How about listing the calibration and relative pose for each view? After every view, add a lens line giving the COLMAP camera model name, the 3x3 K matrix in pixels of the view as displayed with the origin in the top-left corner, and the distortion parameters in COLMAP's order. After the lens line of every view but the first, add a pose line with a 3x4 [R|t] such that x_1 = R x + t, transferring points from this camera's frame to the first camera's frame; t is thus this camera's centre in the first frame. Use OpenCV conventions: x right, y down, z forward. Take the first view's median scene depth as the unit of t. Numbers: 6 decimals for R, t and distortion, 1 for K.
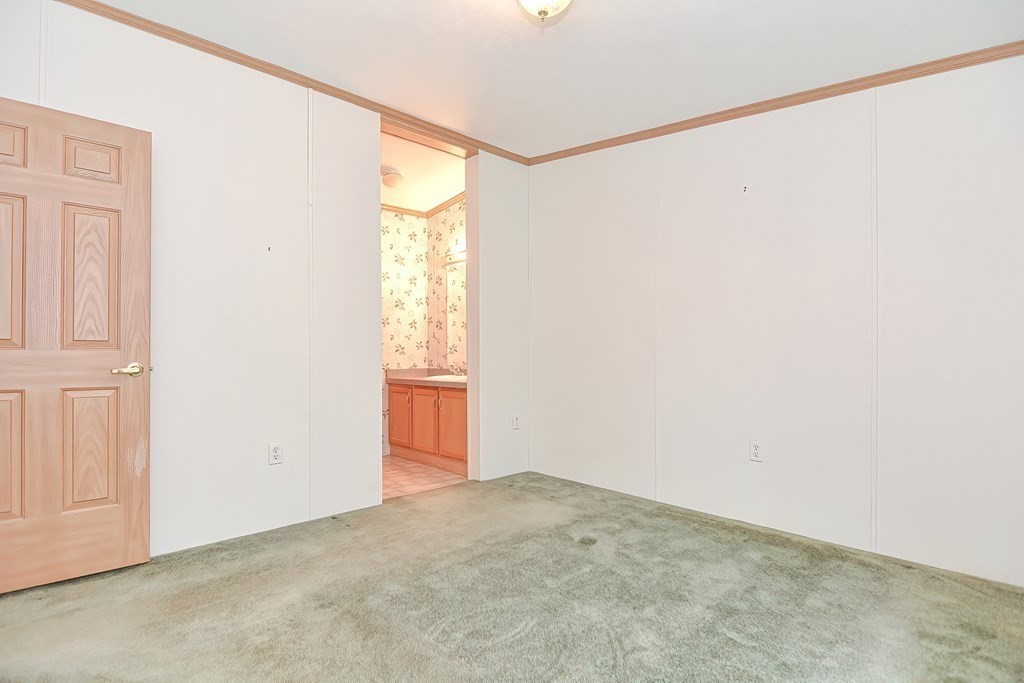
lens RADIAL K [[502.1, 0, 503.8], [0, 502.1, 342.9], [0, 0, 1]] dist [0.000762, -0.011006]
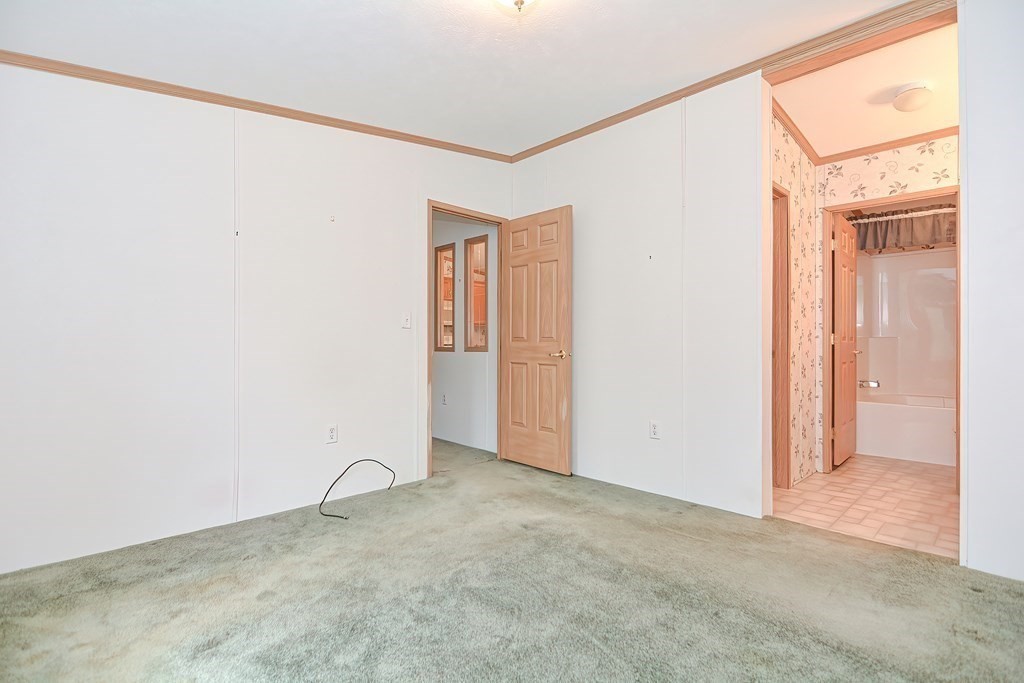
lens RADIAL K [[496.5, 0, 514.6], [0, 496.5, 339.3], [0, 0, 1]] dist [-0.001458, -0.011098]
pose [[0.025899, -0.007670, -0.999635, 0.893230], [0.018294, 0.999807, -0.007197, 0.012288], [0.999497, -0.018101, 0.026034, 0.819004]]
